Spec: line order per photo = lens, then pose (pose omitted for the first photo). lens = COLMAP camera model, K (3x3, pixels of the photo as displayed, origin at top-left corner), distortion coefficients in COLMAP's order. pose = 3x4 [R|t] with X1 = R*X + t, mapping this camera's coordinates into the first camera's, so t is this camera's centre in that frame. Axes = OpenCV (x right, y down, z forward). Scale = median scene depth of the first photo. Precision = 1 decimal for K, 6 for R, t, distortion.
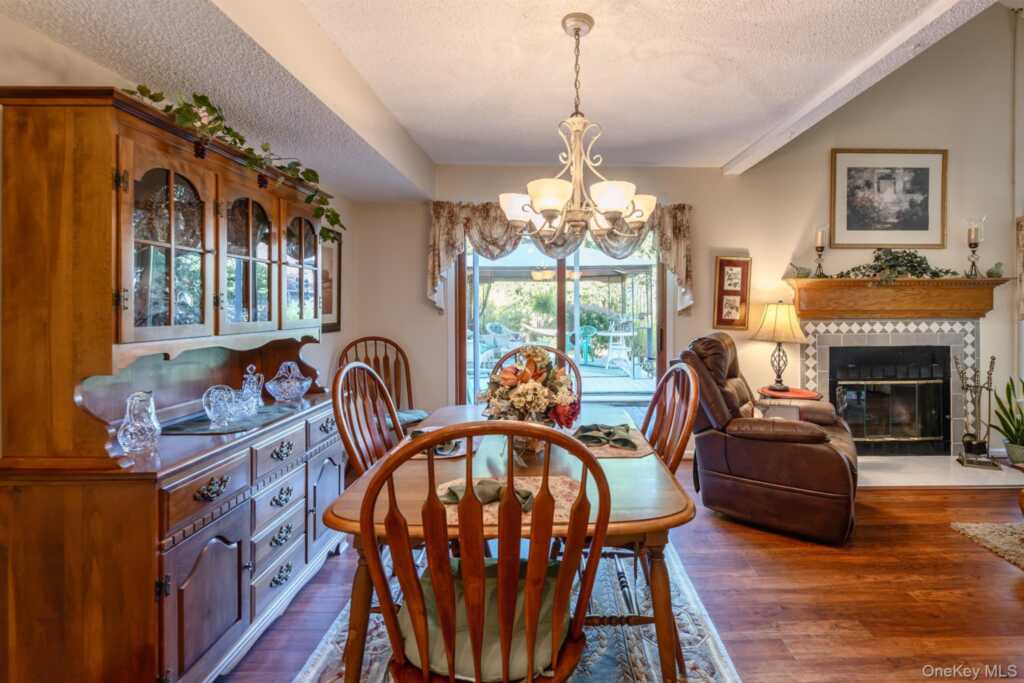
lens RADIAL K [[461.0, 0, 559.2], [0, 461.0, 309.3], [0, 0, 1]] dist [0.003501, -0.000221]
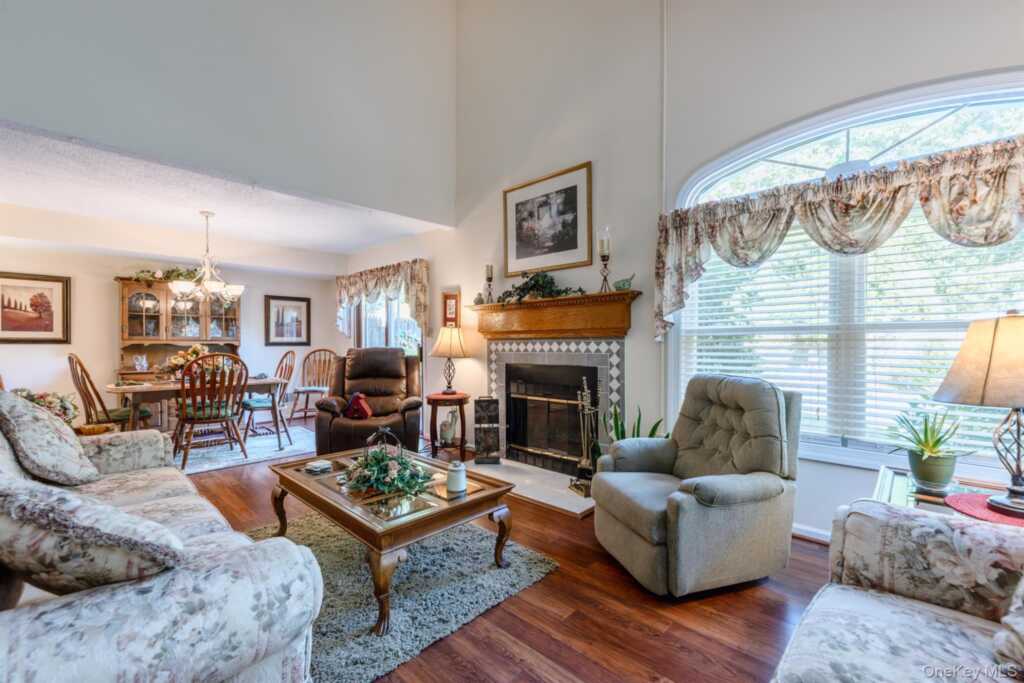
lens RADIAL K [[427.0, 0, 513.0], [0, 427.0, 346.1], [0, 0, 1]] dist [-0.000890, -0.000428]
pose [[0.708165, 0.005318, -0.706027, 1.361935], [-0.003542, 0.999986, 0.003980, 0.034358], [0.706038, -0.000318, 0.708174, 0.263806]]
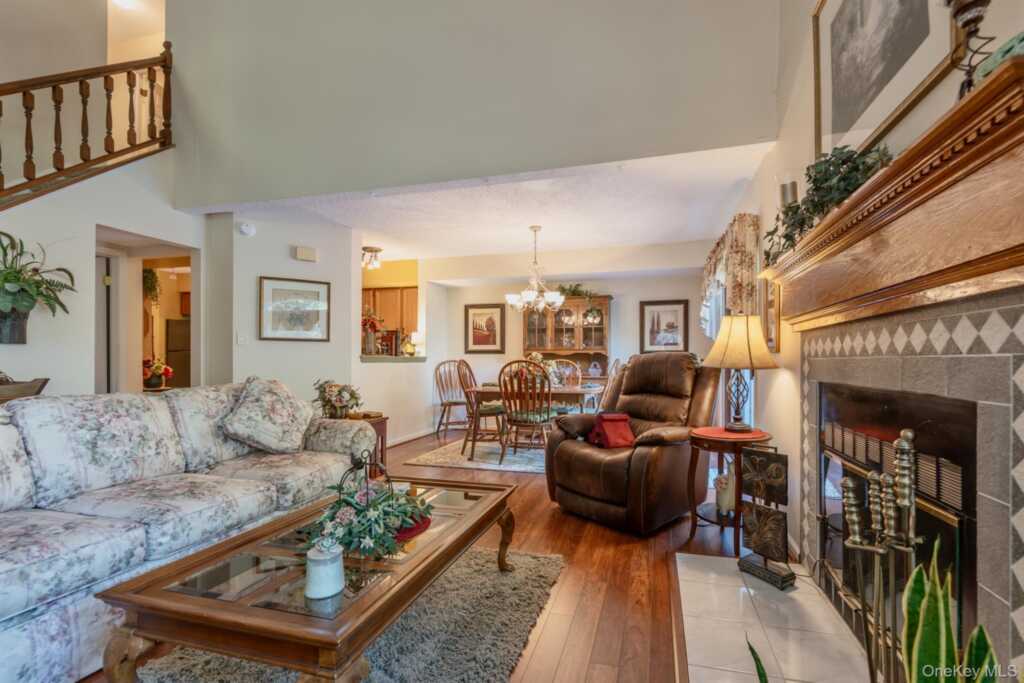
lens RADIAL K [[443.4, 0, 542.1], [0, 443.4, 362.7], [0, 0, 1]] dist [0.000186, 0.000005]
pose [[-0.276230, 0.009290, -0.961047, 1.181007], [-0.001461, 0.999948, 0.010086, 0.054474], [0.961090, 0.004190, -0.276203, 0.841794]]
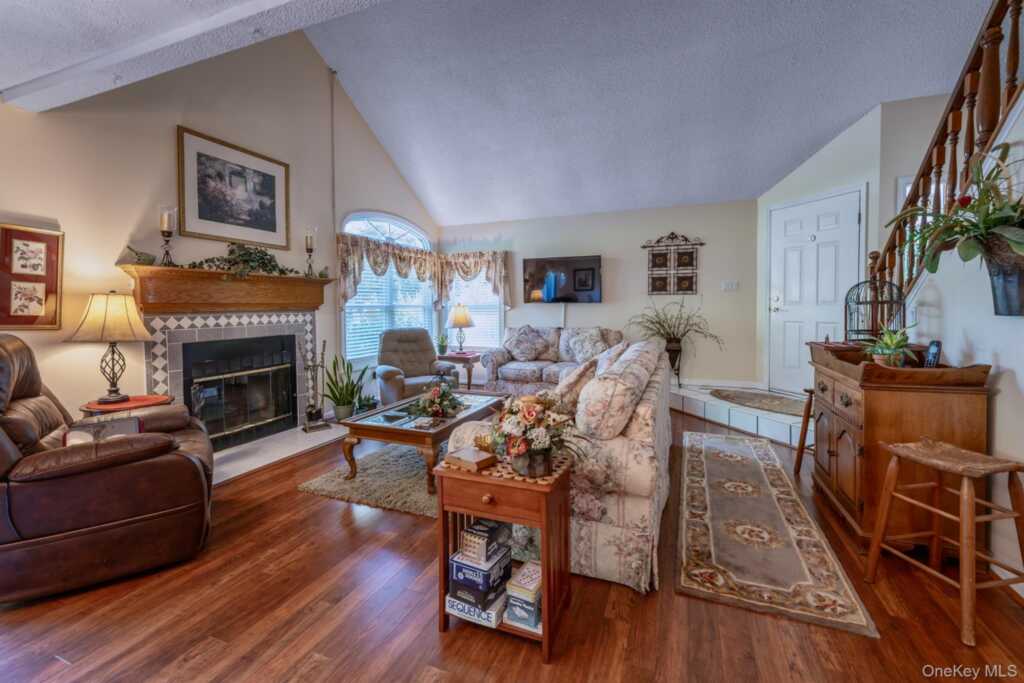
lens RADIAL K [[431.8, 0, 515.5], [0, 431.8, 319.9], [0, 0, 1]] dist [-0.001748, -0.000852]
pose [[0.390600, -0.030999, 0.920038, 0.058905], [0.010410, 0.999518, 0.029257, 0.016589], [-0.920501, -0.001851, 0.390735, 0.058554]]
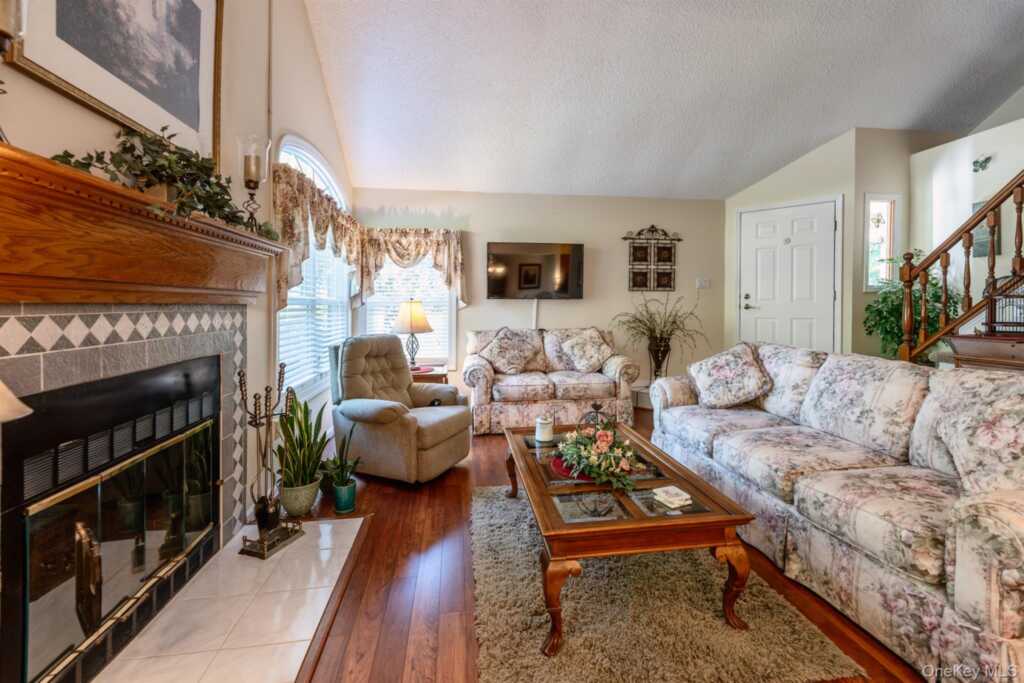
lens RADIAL K [[437.6, 0, 522.5], [0, 437.6, 305.8], [0, 0, 1]] dist [-0.000051, -0.008875]
pose [[-0.129527, 0.002899, 0.991572, 0.281605], [0.009095, 0.999957, -0.001736, 0.024791], [-0.991534, 0.008793, -0.129547, 0.719297]]
